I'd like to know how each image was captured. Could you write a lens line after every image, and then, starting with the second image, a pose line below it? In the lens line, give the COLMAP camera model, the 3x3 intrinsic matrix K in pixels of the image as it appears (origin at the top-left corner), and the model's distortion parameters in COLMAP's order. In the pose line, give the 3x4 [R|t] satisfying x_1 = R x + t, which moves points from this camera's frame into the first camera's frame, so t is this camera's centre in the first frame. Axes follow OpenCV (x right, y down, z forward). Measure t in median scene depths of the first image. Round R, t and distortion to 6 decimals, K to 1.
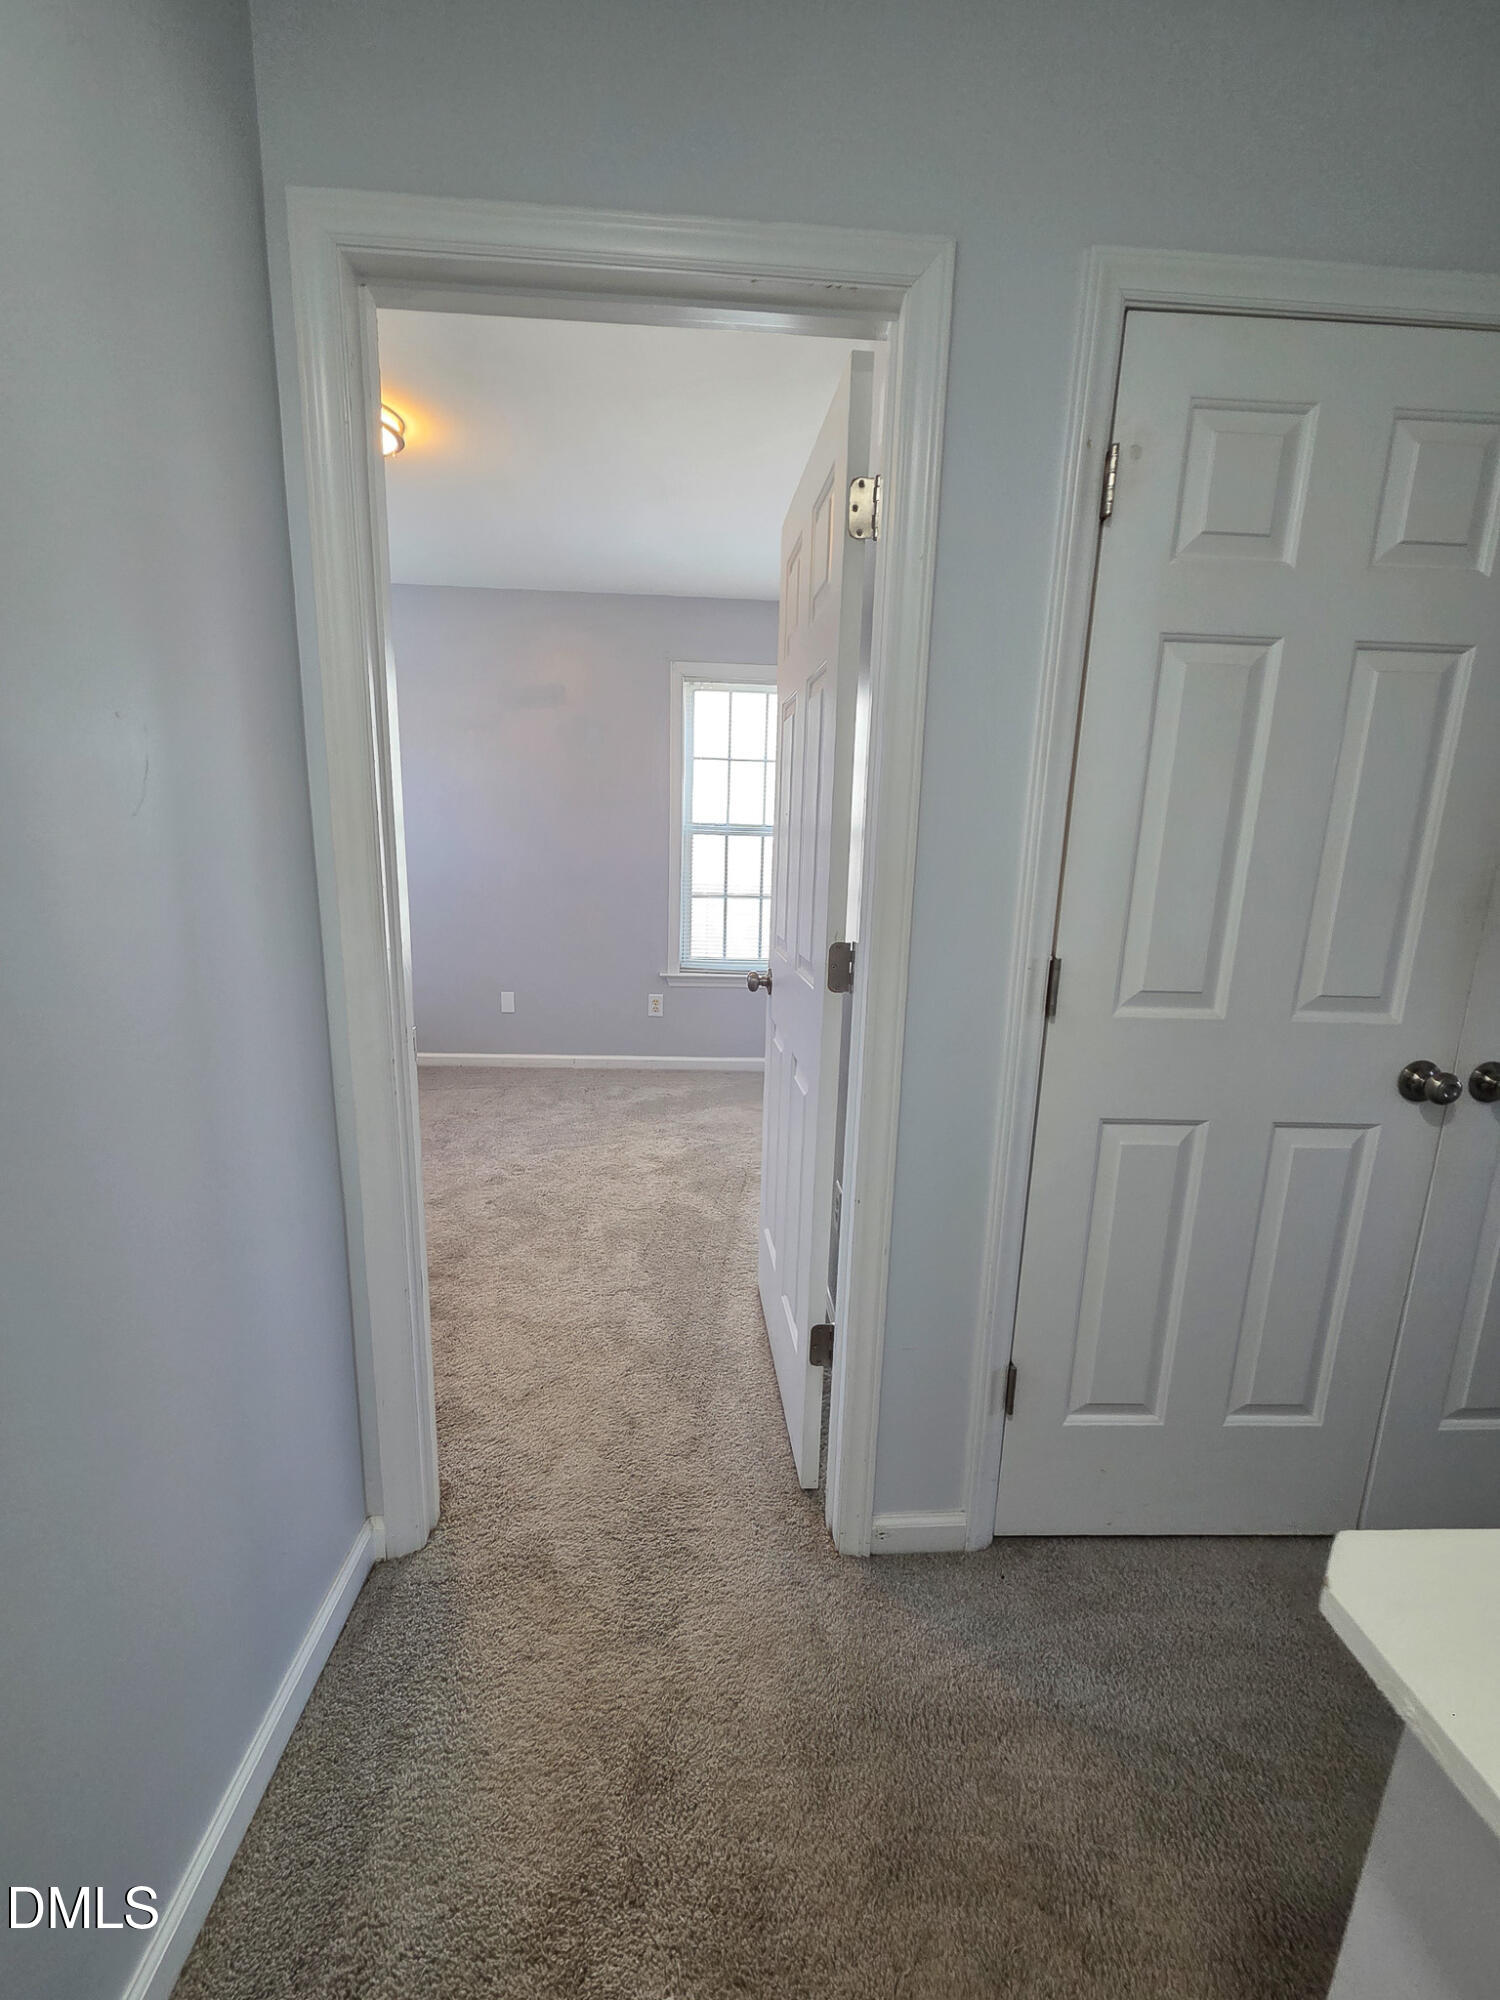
lens RADIAL K [[824.5, 0, 739.4], [0, 824.5, 994.9], [0, 0, 1]] dist [0.007076, -0.001820]
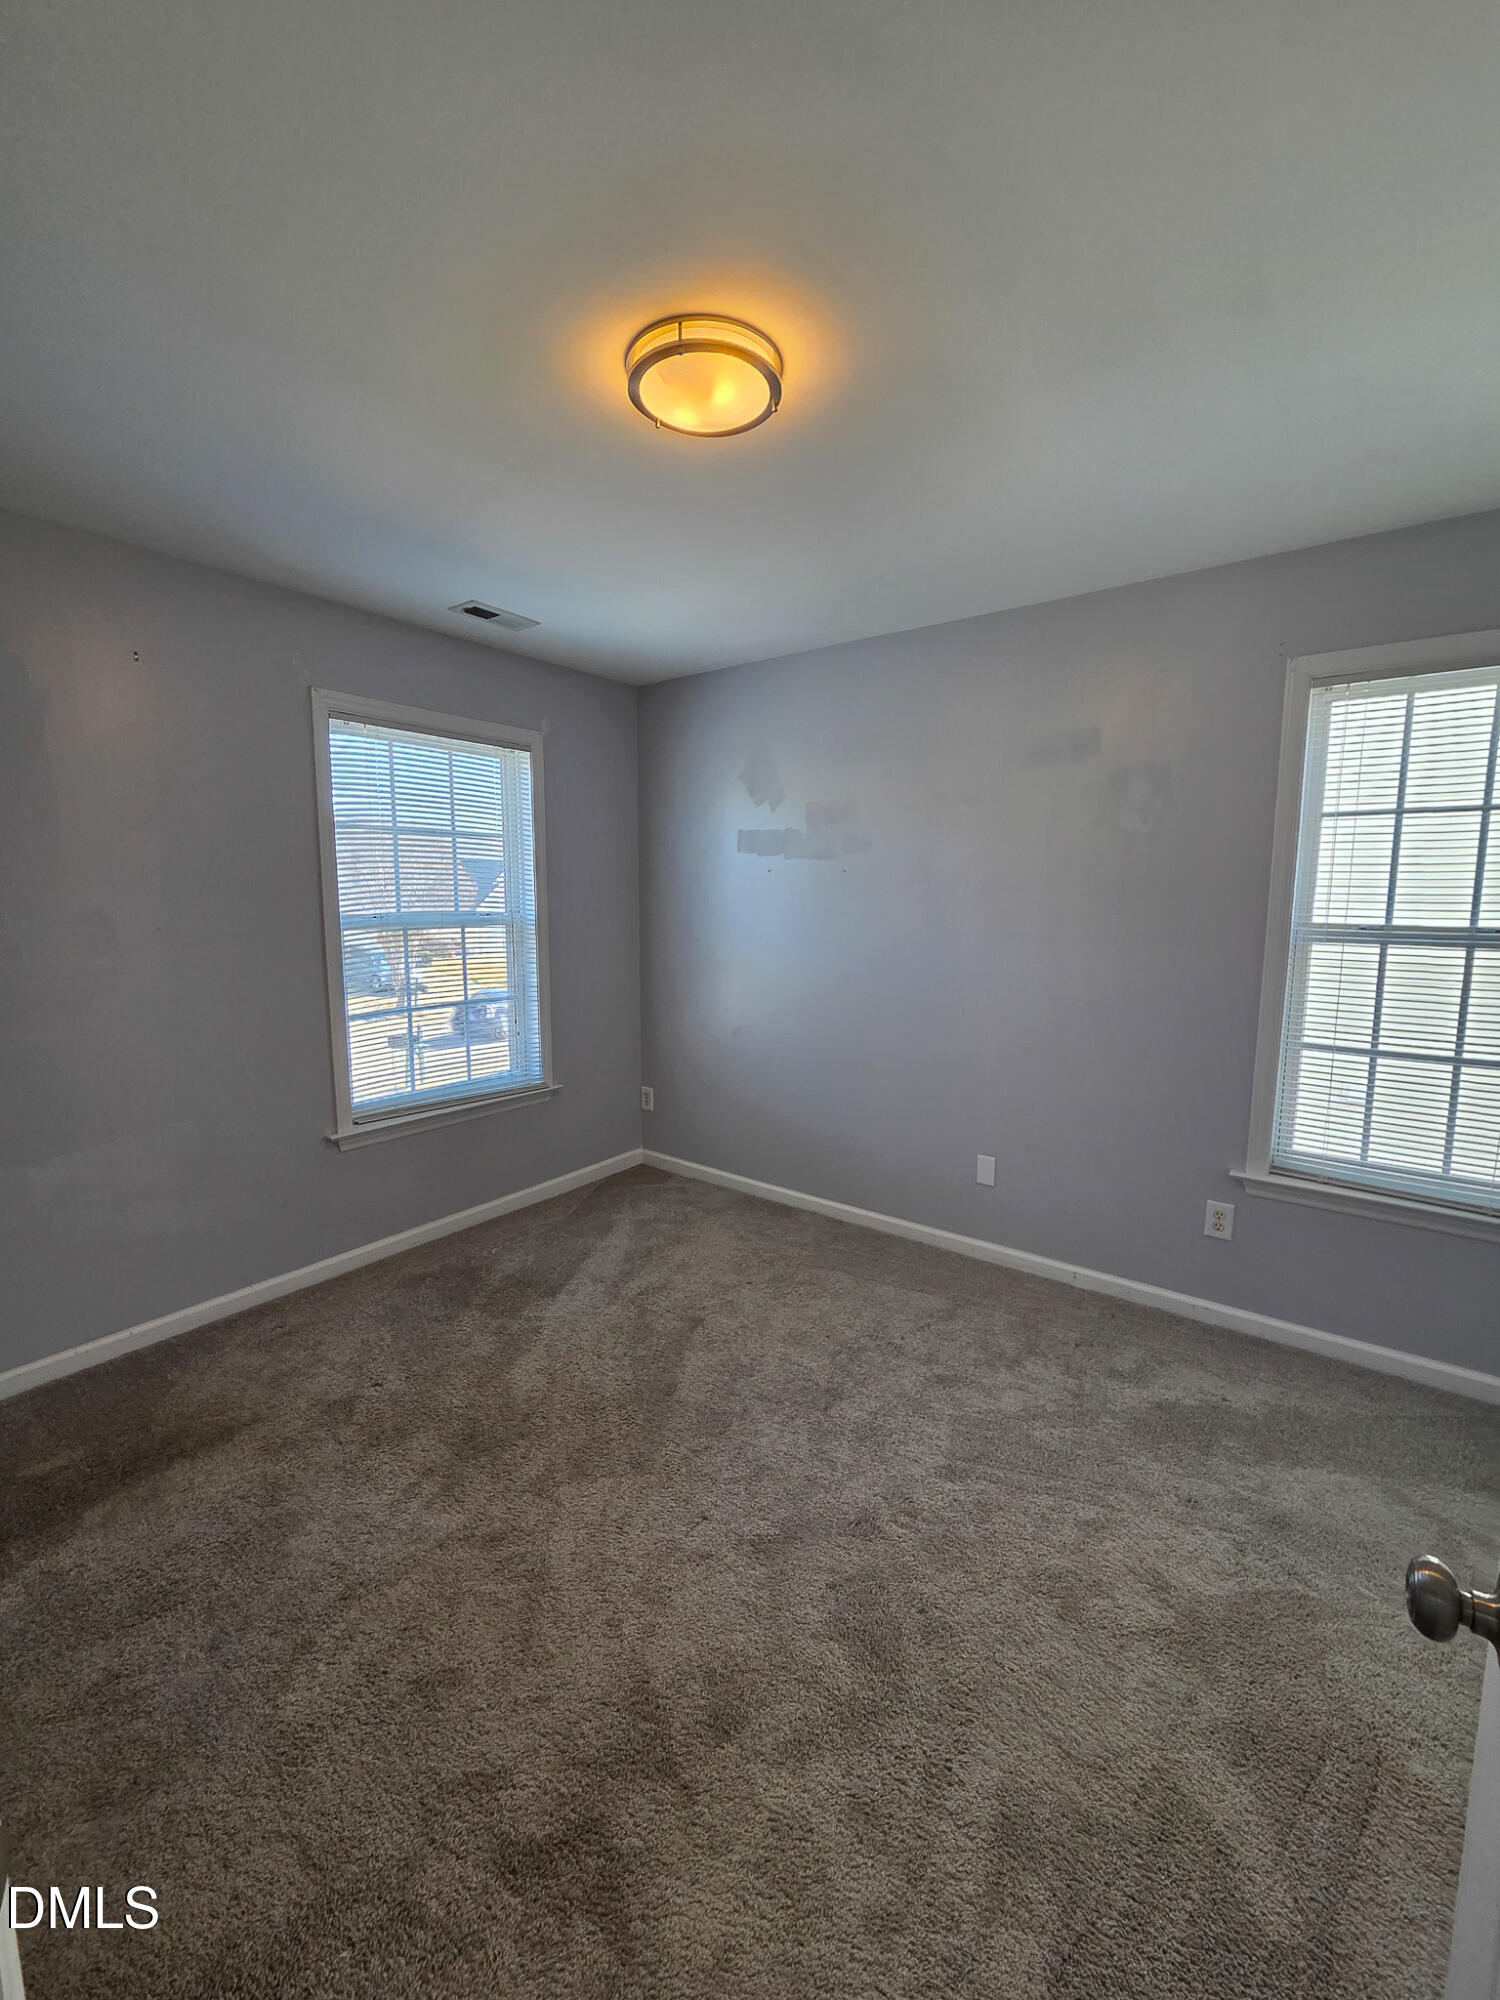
lens RADIAL K [[824.5, 0, 745.4], [0, 824.5, 1001.0], [0, 0, 1]] dist [0.007076, -0.001820]
pose [[0.778248, 0.051699, -0.625825, 0.000338], [-0.098801, 0.994273, -0.040729, -0.102481], [0.620135, 0.093530, 0.778899, 0.338520]]
